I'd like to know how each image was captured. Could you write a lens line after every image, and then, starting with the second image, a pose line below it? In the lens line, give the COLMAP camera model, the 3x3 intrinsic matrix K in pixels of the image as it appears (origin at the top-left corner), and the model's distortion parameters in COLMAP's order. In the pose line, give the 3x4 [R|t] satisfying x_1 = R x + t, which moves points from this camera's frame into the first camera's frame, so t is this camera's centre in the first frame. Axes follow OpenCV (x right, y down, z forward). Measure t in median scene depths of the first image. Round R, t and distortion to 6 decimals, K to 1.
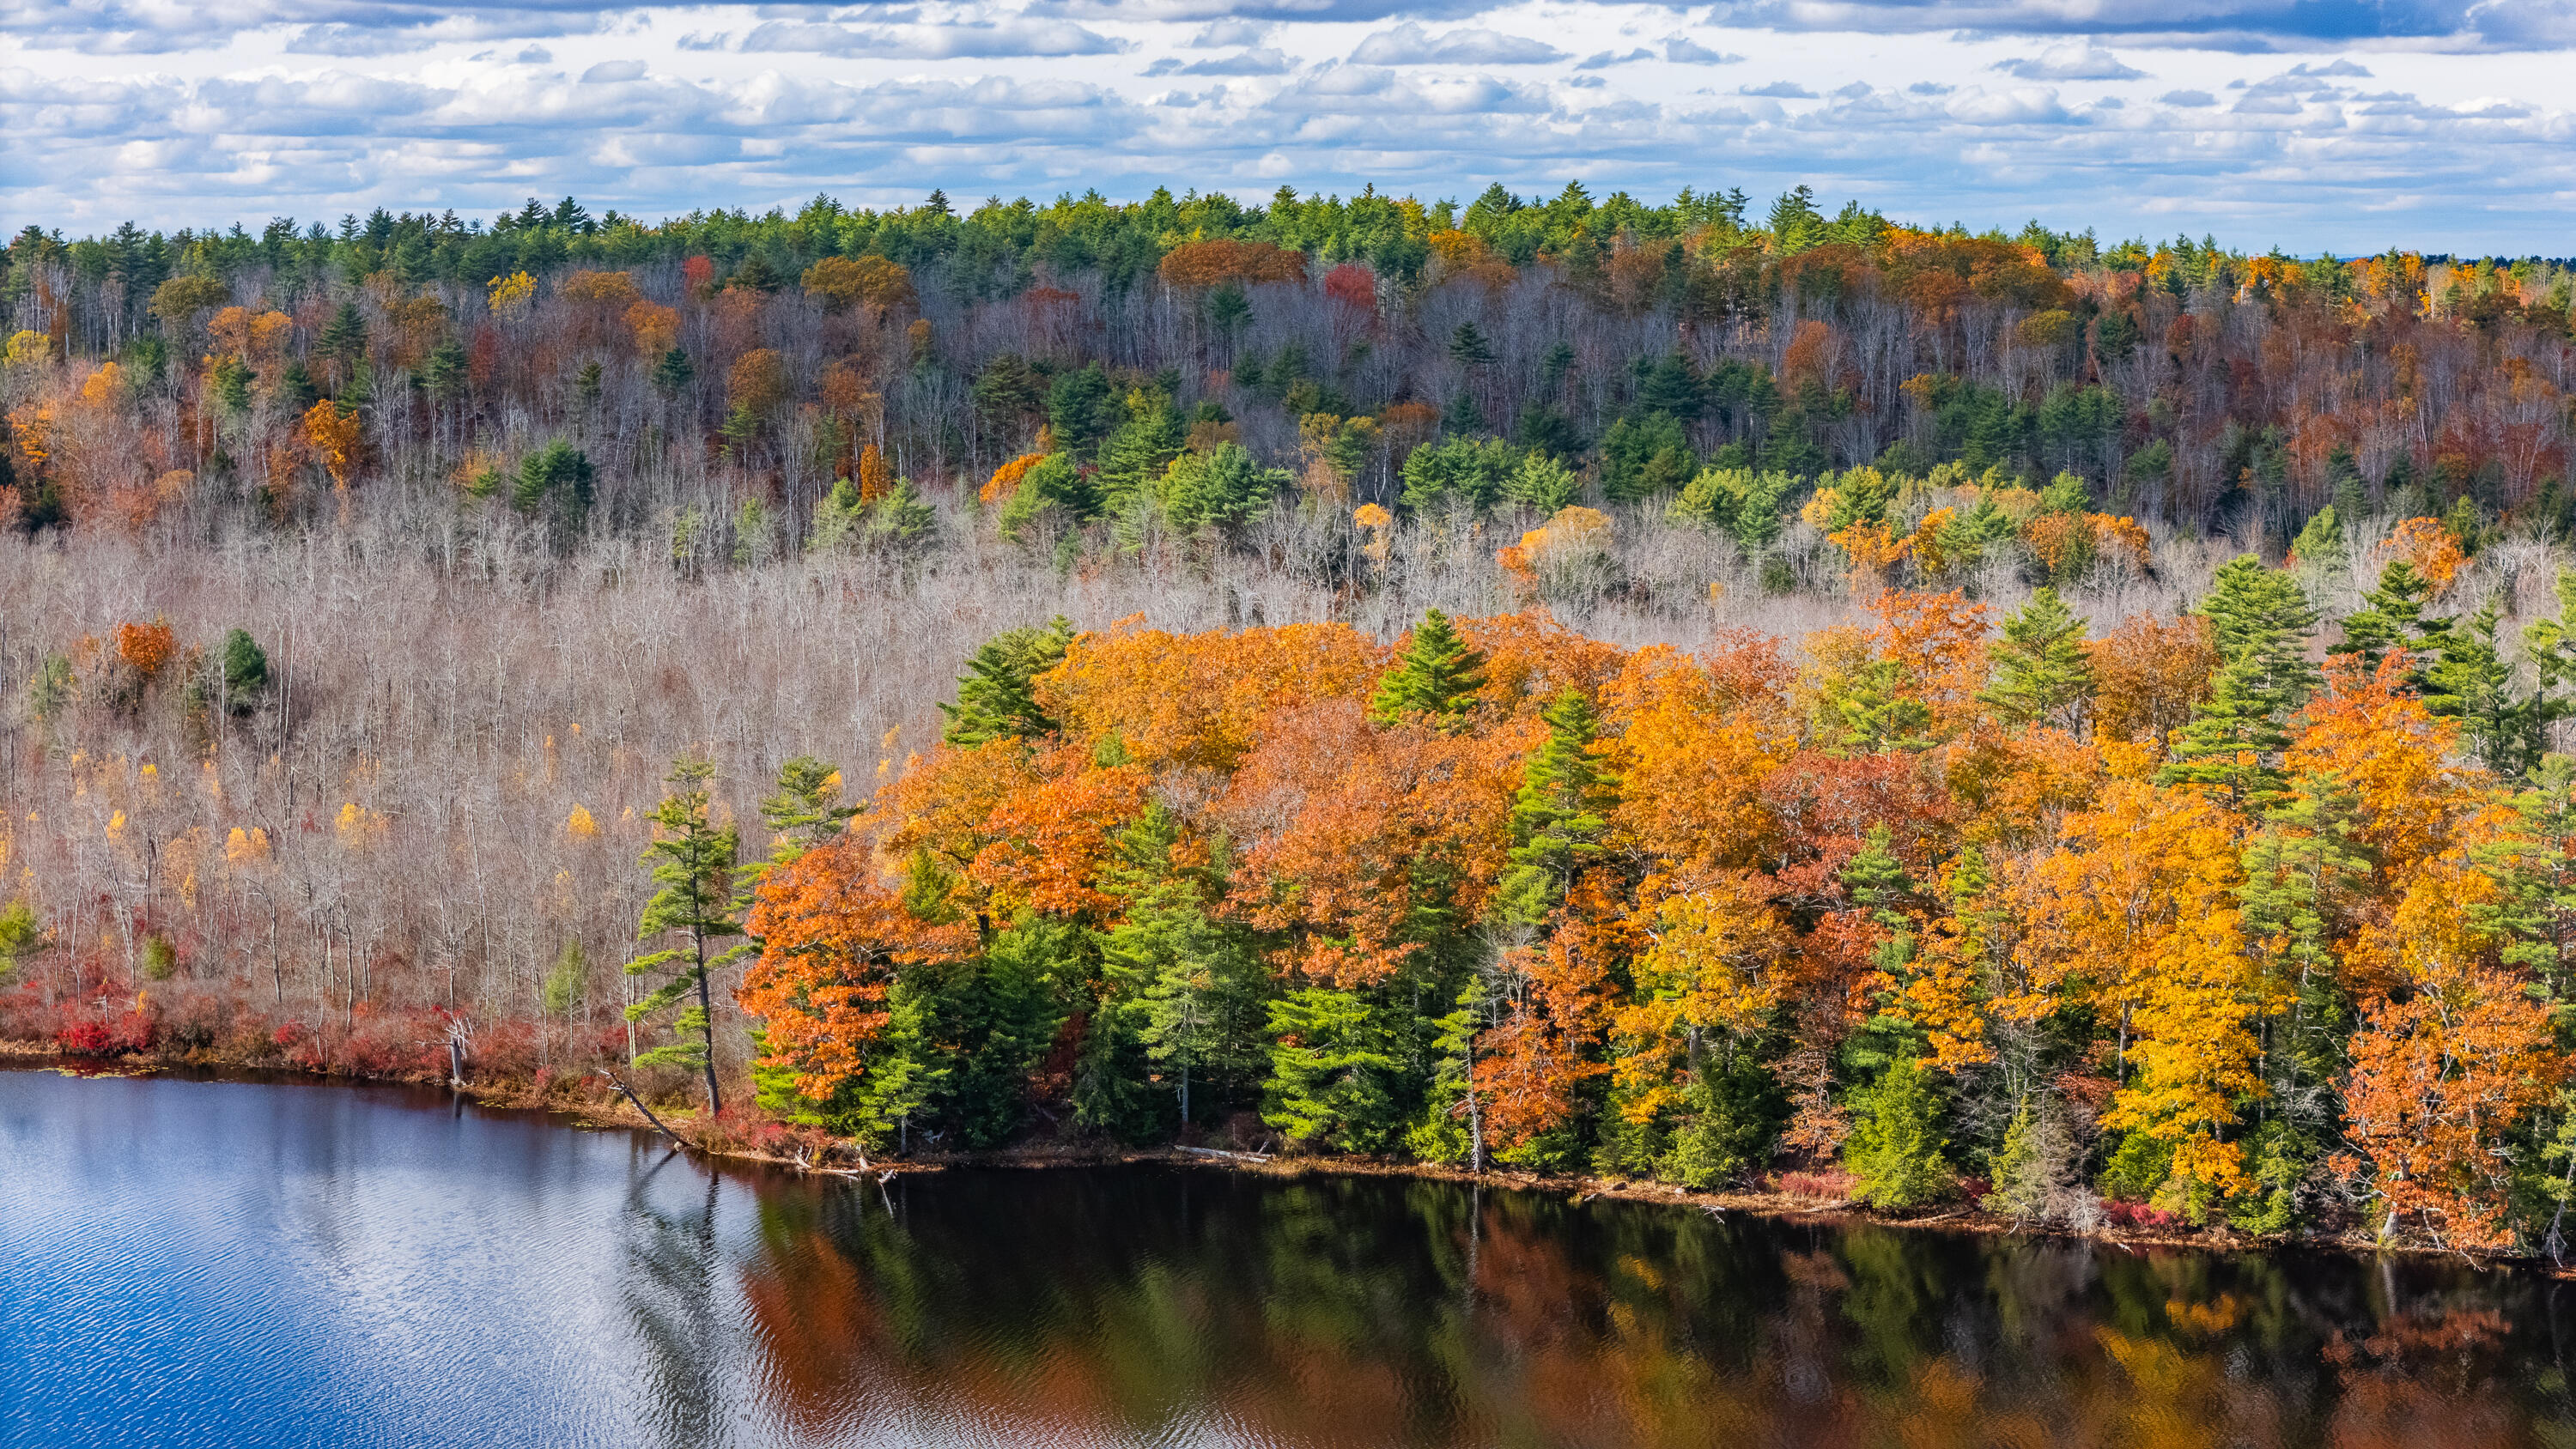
lens RADIAL K [[5279.0, 0, 1288.0], [0, 5279.0, 724.5], [0, 0, 1]] dist [-0.214648, 1.191563]
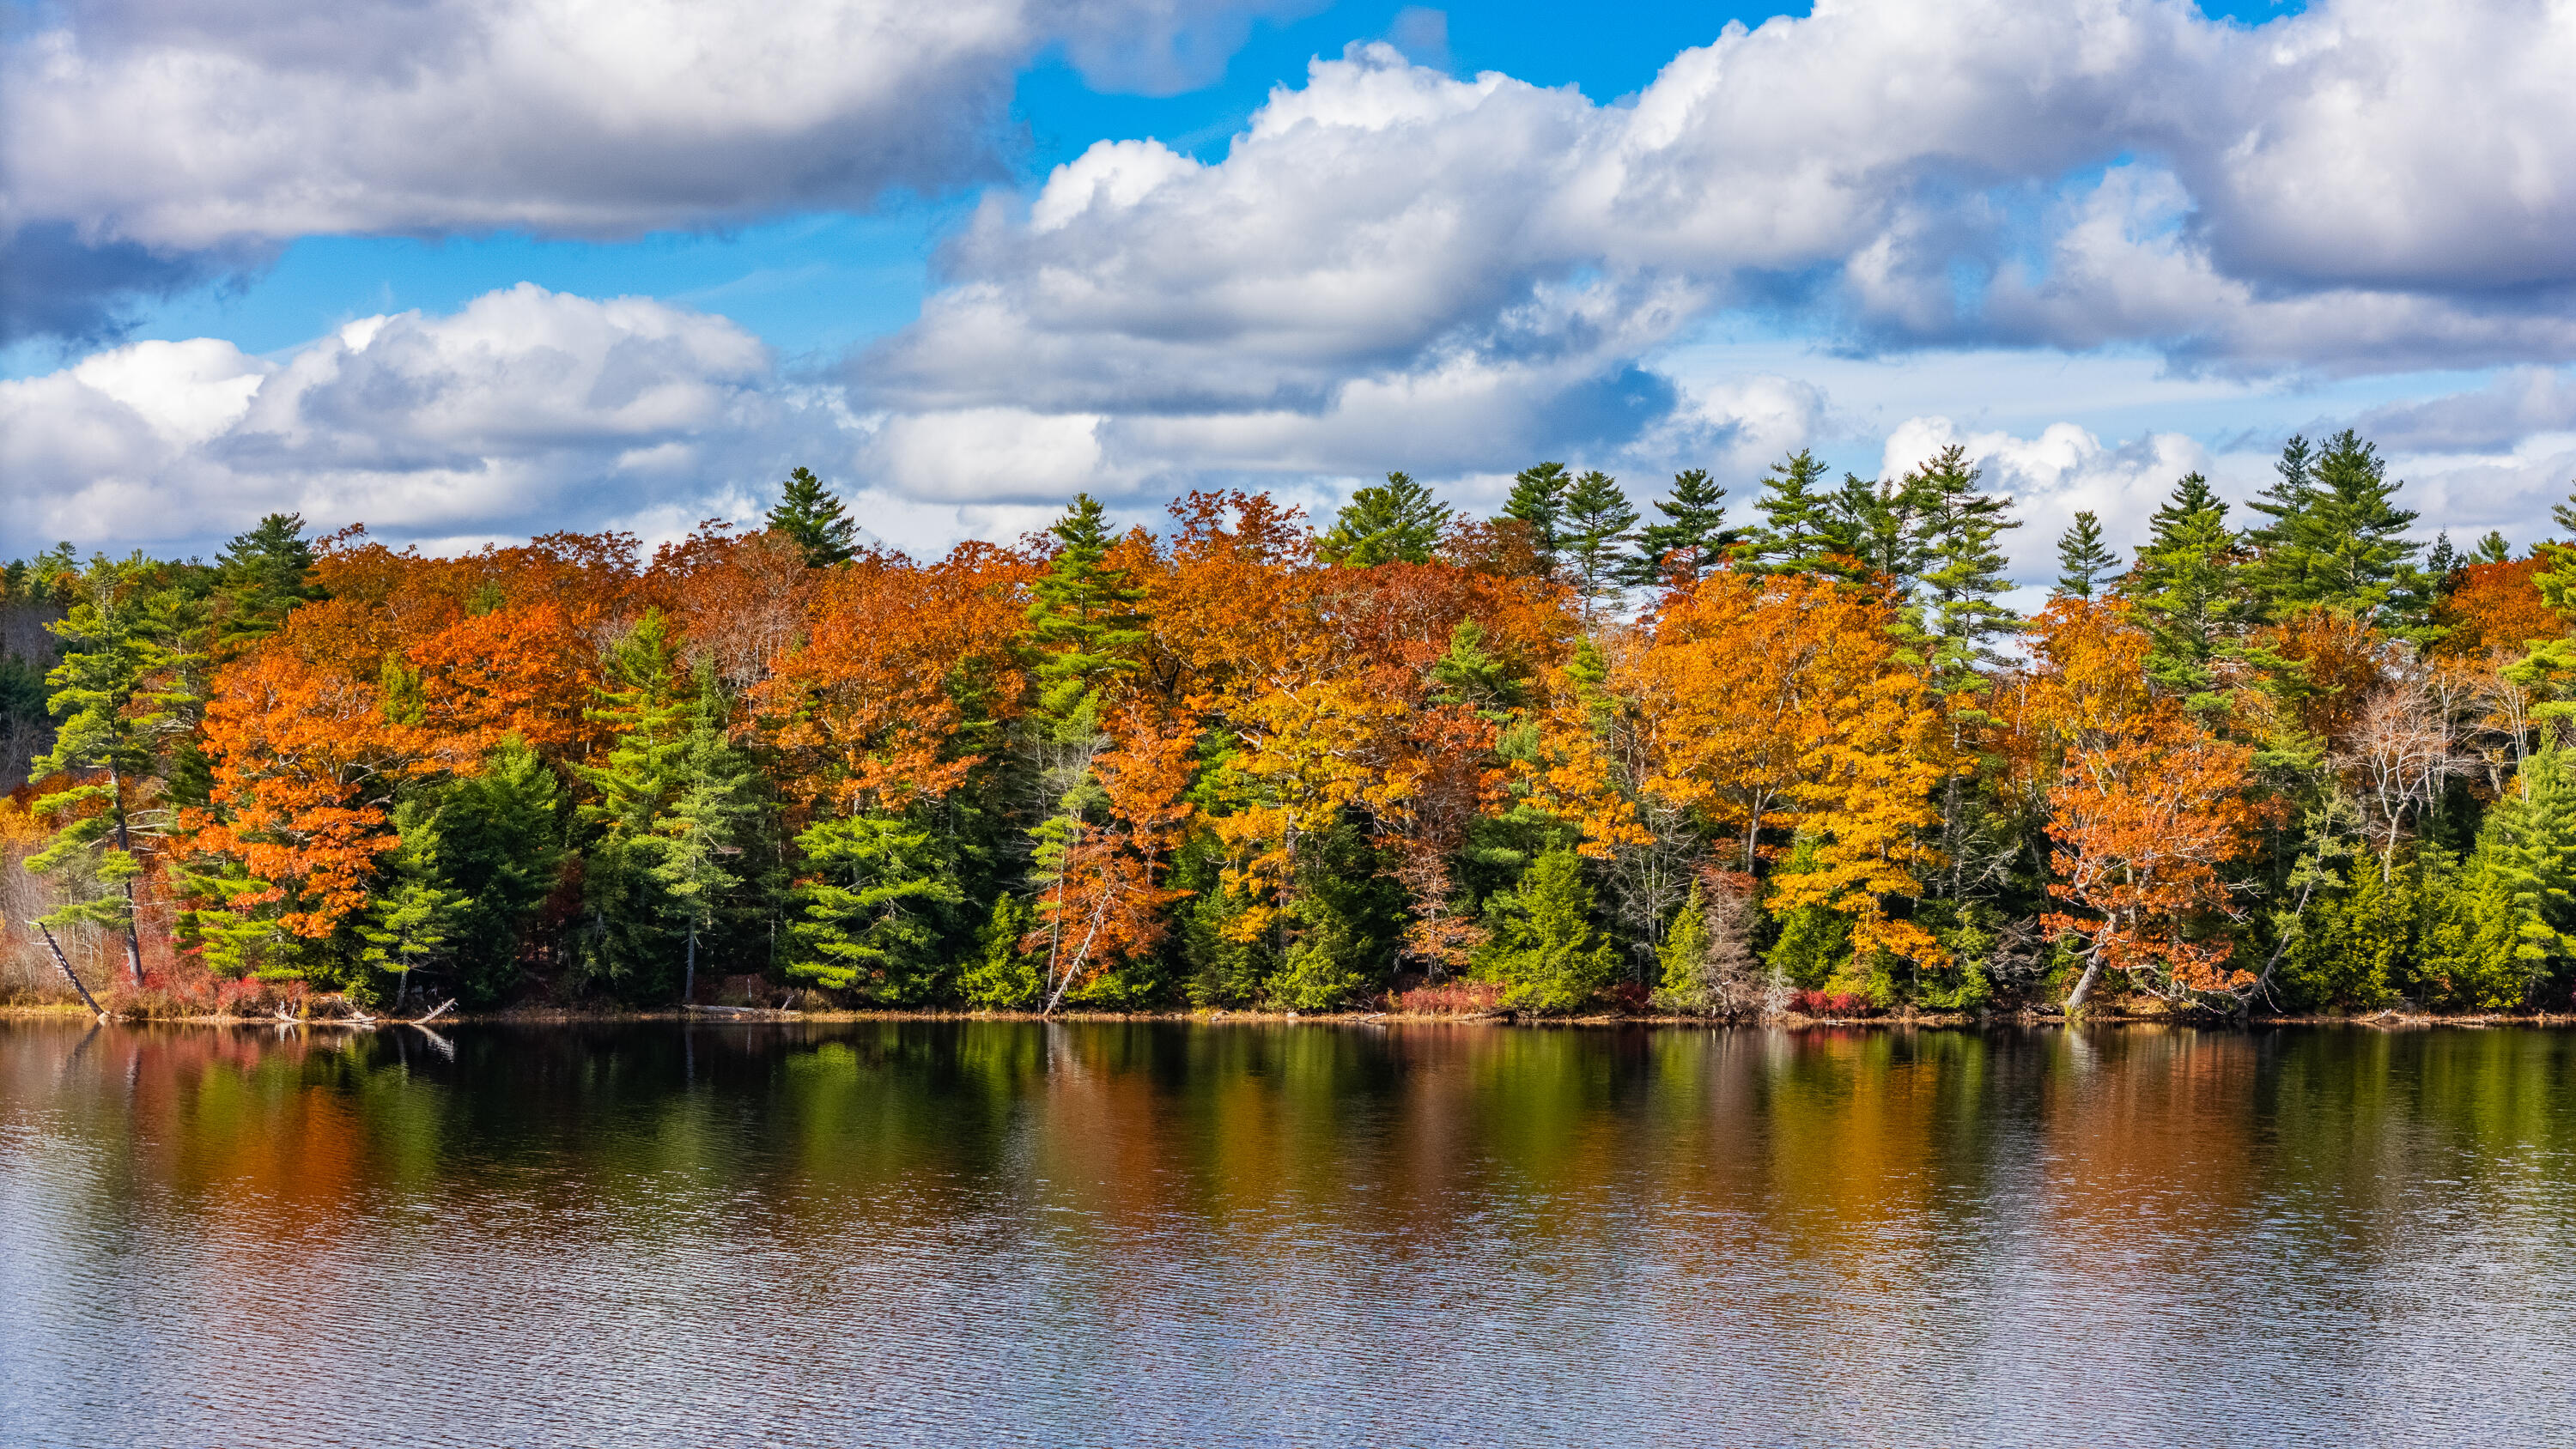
lens RADIAL K [[5279.0, 0, 1288.0], [0, 5279.0, 724.5], [0, 0, 1]] dist [-0.214648, 1.191563]
pose [[0.908845, 0.009367, 0.417029, -0.298839], [0.040368, 0.993080, -0.110282, 0.136260], [-0.415176, 0.117064, 0.902178, 0.174465]]
